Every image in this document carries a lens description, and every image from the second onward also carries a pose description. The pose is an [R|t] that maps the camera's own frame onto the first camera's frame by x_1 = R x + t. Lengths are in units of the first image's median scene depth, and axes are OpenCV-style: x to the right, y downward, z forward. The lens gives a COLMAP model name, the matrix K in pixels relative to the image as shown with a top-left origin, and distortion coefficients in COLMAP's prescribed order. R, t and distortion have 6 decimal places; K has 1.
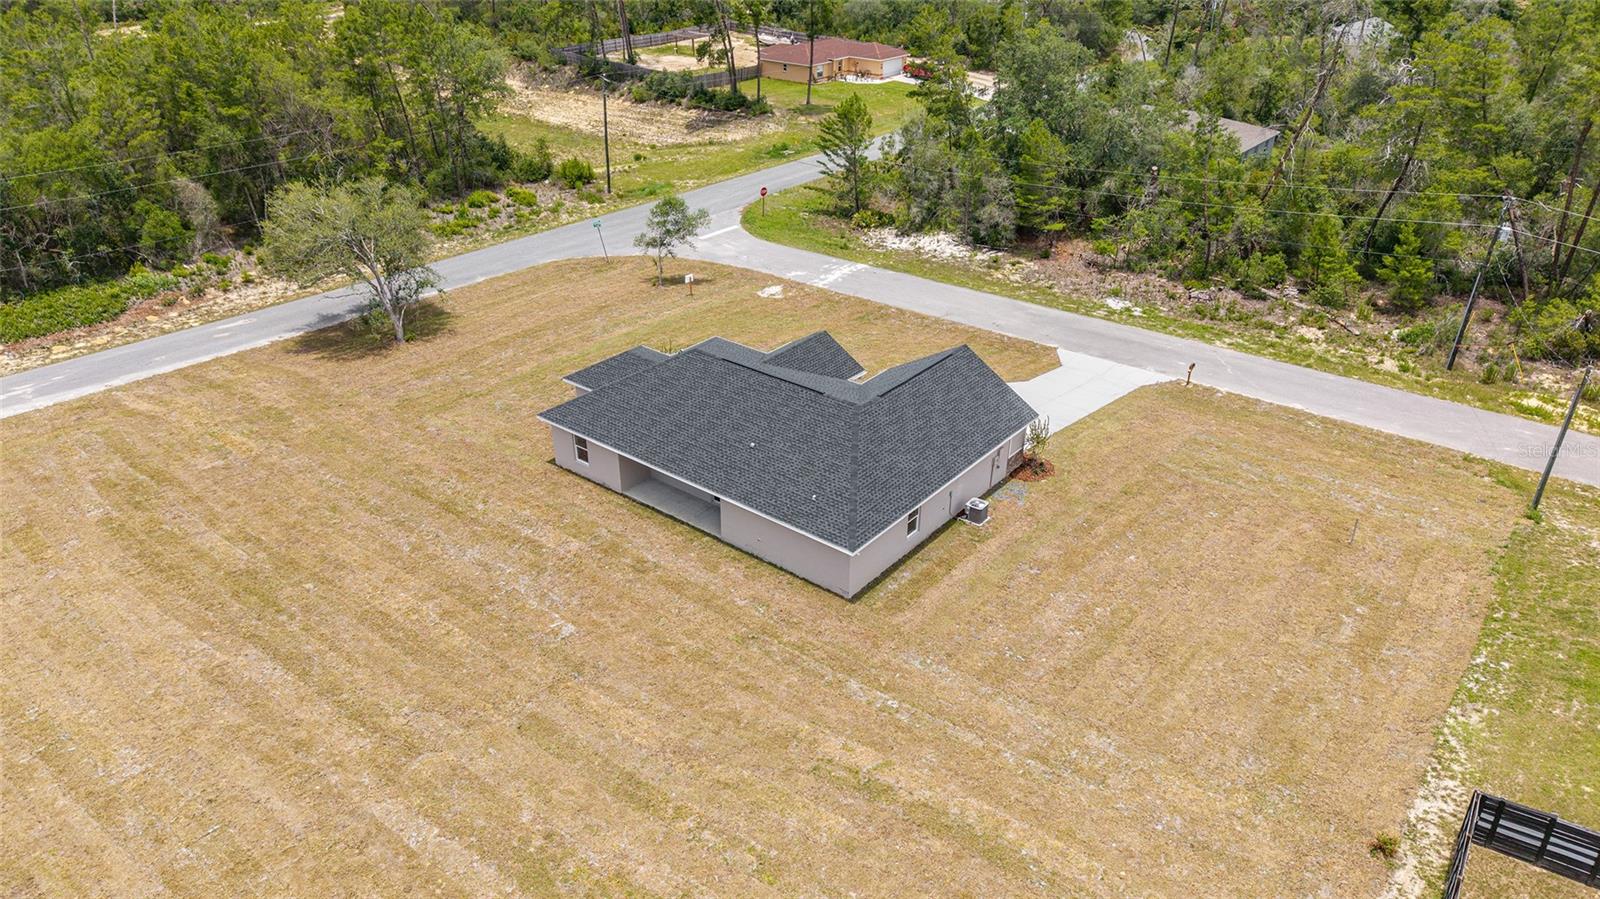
lens RADIAL K [[1066.4, 0, 798.2], [0, 1066.4, 456.6], [0, 0, 1]] dist [0.042751, -0.067056]
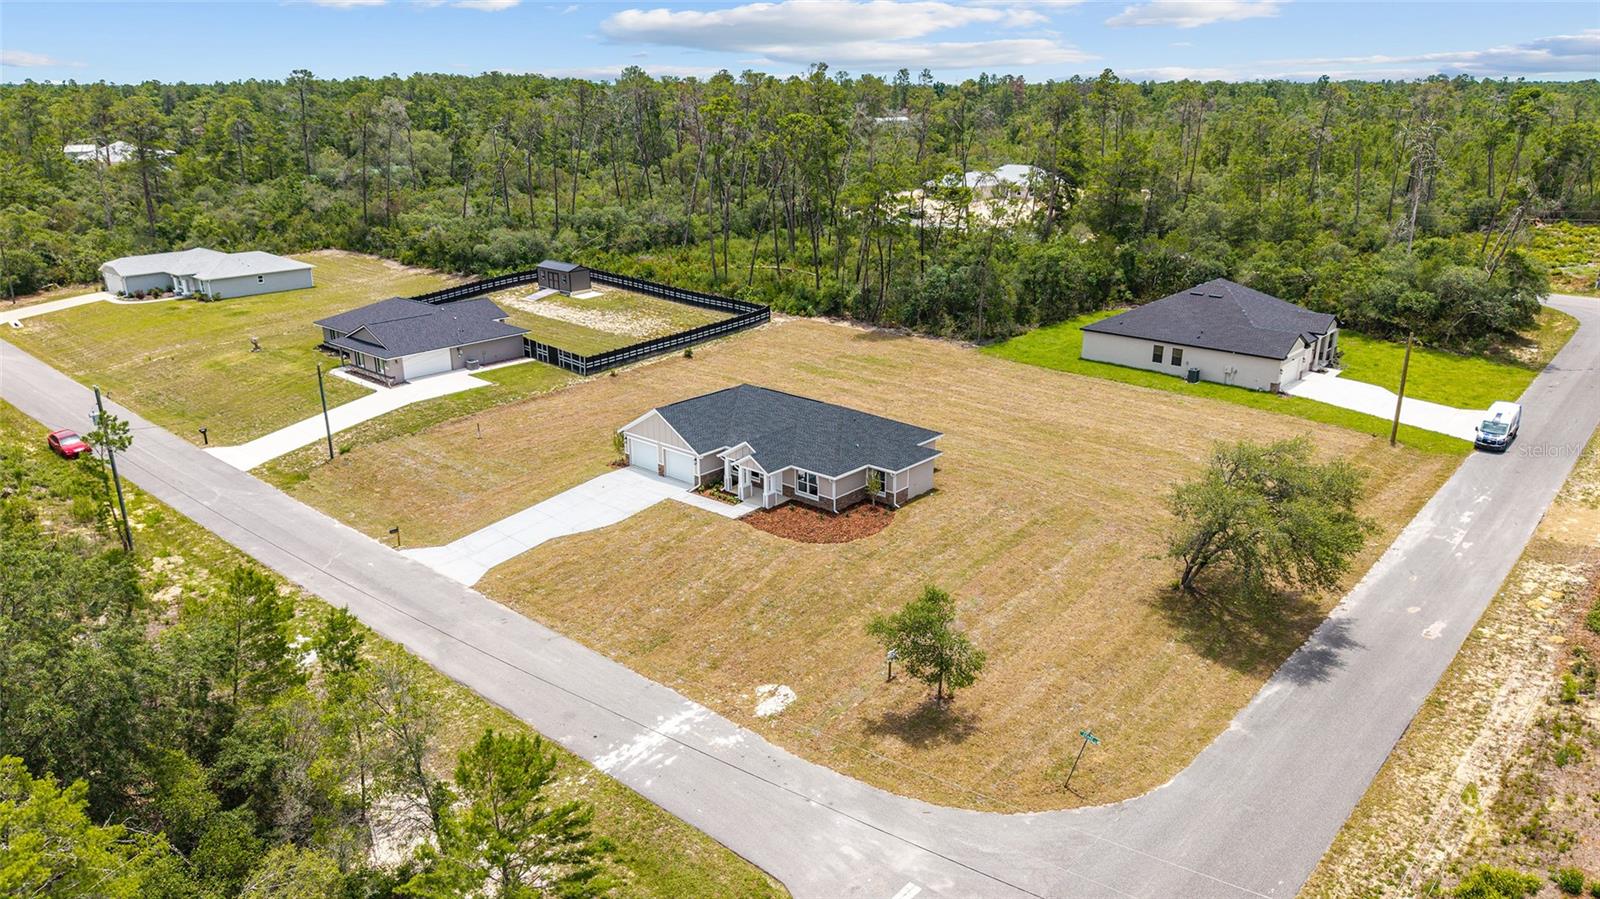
lens RADIAL K [[1053.0, 0, 802.3], [0, 1053.0, 525.3], [0, 0, 1]] dist [0.047693, -0.063163]
pose [[-0.998912, -0.022918, 0.040621, -0.070735], [0.017520, 0.622784, 0.782198, -0.764155], [-0.043225, 0.782058, -0.621704, 1.373605]]
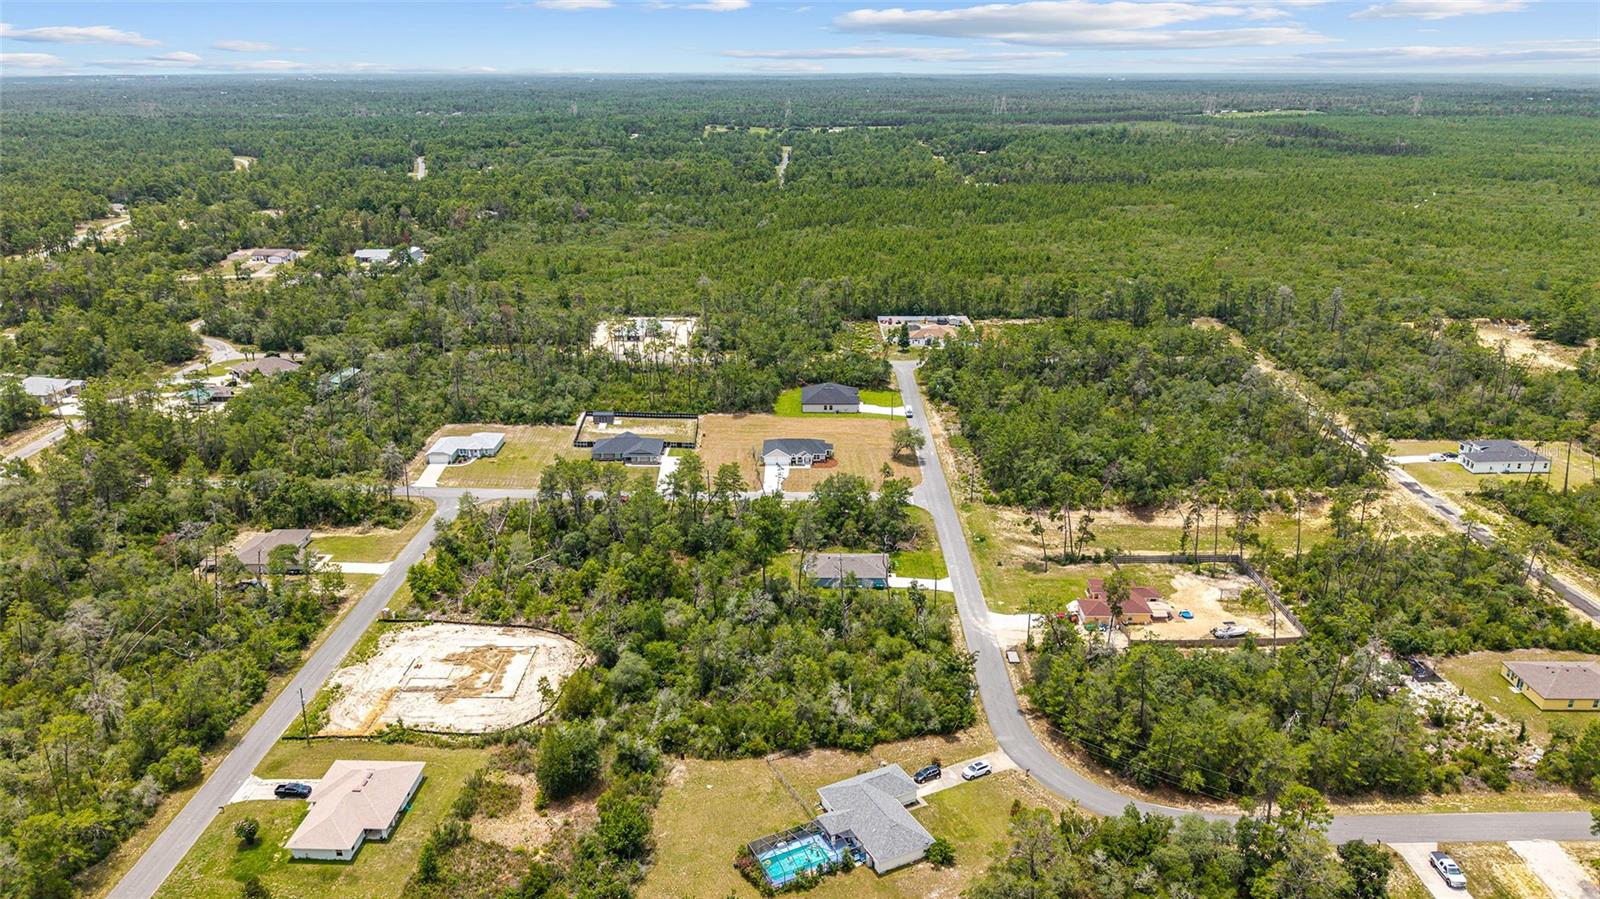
lens RADIAL K [[1066.4, 0, 798.2], [0, 1066.4, 456.6], [0, 0, 1]] dist [0.042751, -0.067056]
pose [[-0.781894, 0.206207, -0.588319, 2.458586], [-0.304041, 0.697732, 0.648636, -2.730579], [0.544243, 0.686038, -0.482857, 2.730057]]
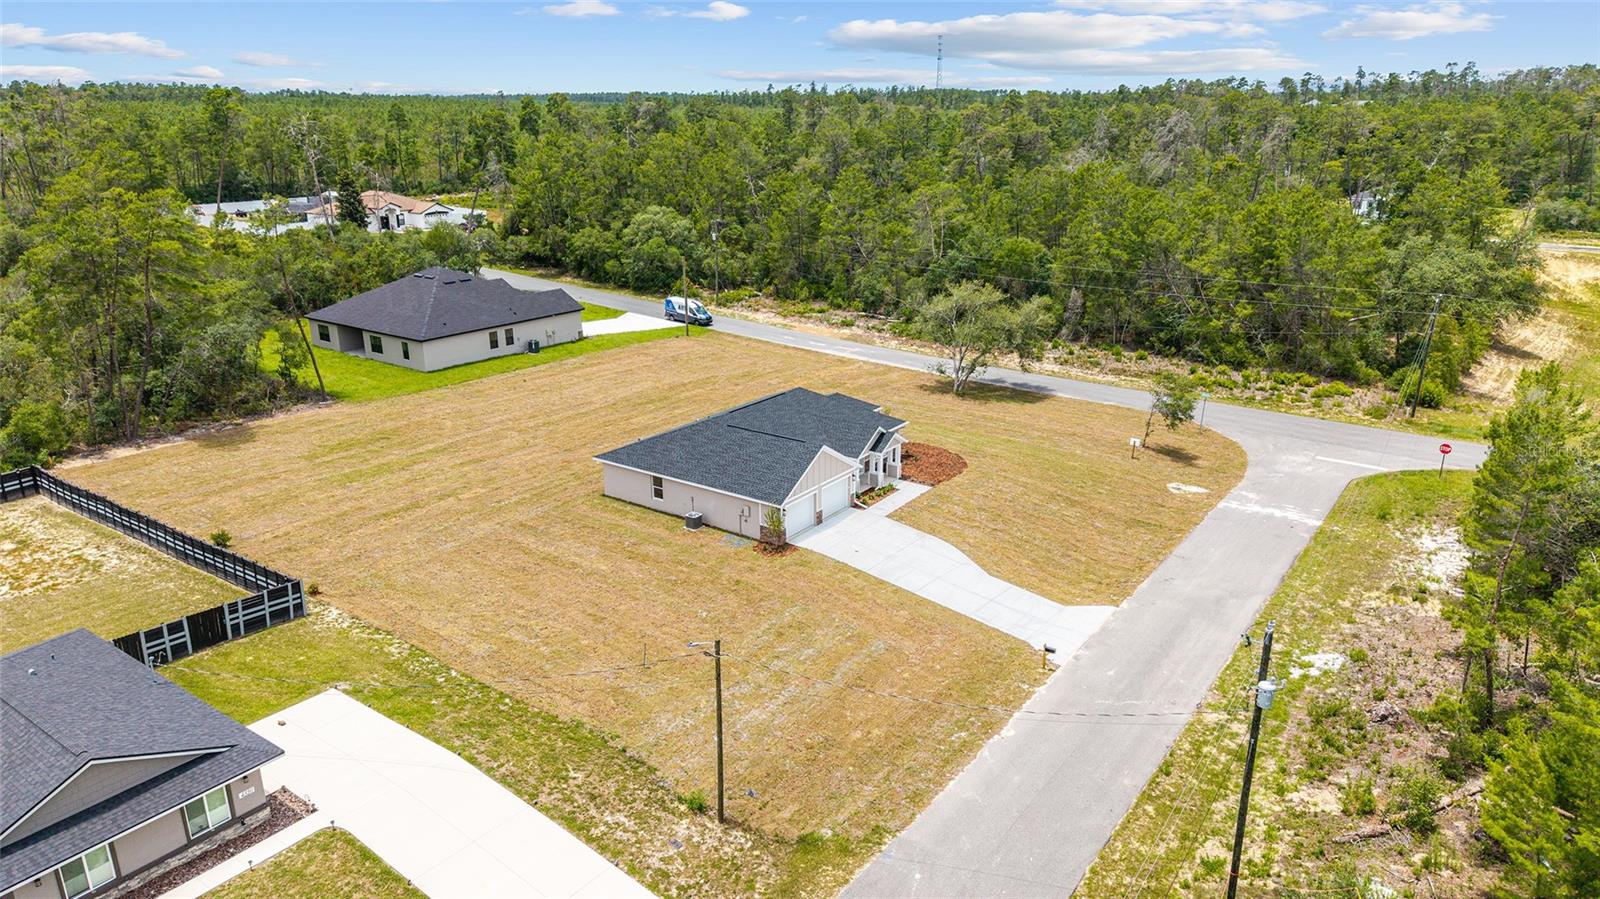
lens RADIAL K [[1066.4, 0, 798.2], [0, 1066.4, 456.6], [0, 0, 1]] dist [0.042751, -0.067056]
pose [[0.043976, 0.311493, -0.949230, 0.898296], [-0.479799, 0.839984, 0.253415, -0.265834], [0.876276, 0.444296, 0.186393, 0.521902]]
